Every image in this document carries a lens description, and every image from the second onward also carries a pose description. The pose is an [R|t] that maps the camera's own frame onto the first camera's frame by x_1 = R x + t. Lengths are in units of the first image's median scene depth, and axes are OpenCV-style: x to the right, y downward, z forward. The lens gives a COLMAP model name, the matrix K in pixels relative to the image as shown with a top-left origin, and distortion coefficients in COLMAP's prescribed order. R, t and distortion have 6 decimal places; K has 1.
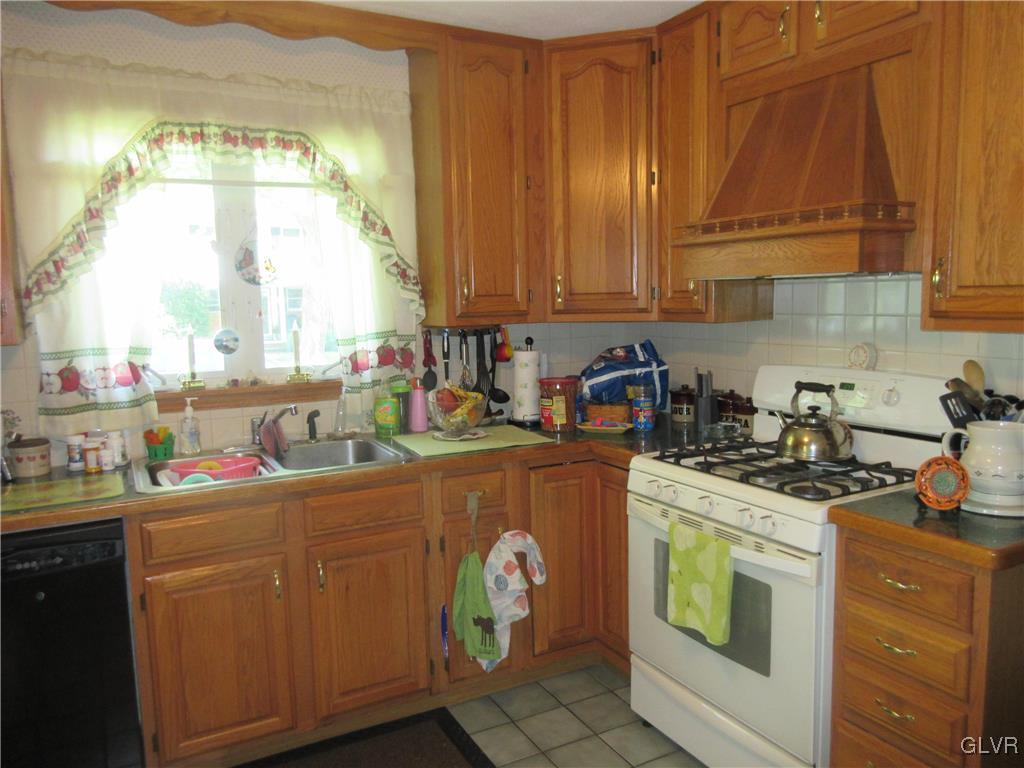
lens RADIAL K [[764.4, 0, 512.7], [0, 764.4, 384.2], [0, 0, 1]] dist [-0.003305, 0.002558]
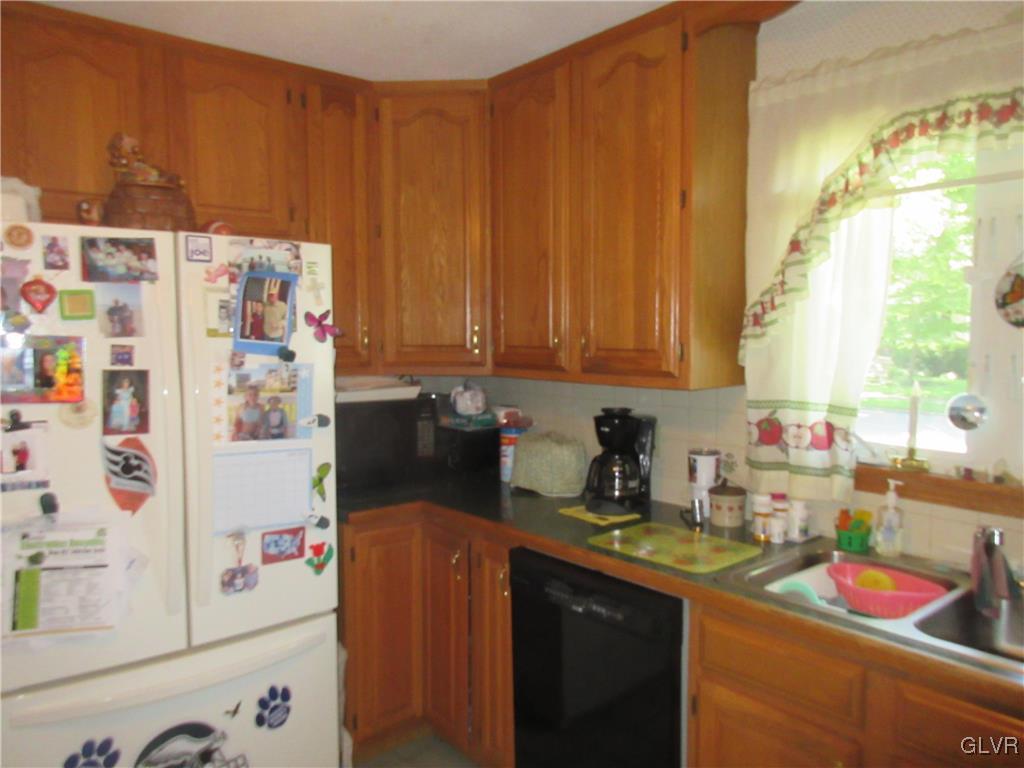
lens RADIAL K [[764.4, 0, 512.5], [0, 764.4, 385.7], [0, 0, 1]] dist [-0.003305, 0.002558]
pose [[0.213402, 0.097241, -0.972113, 0.220803], [-0.113533, 0.990761, 0.074183, -0.090101], [0.970345, 0.094536, 0.222471, 0.484778]]
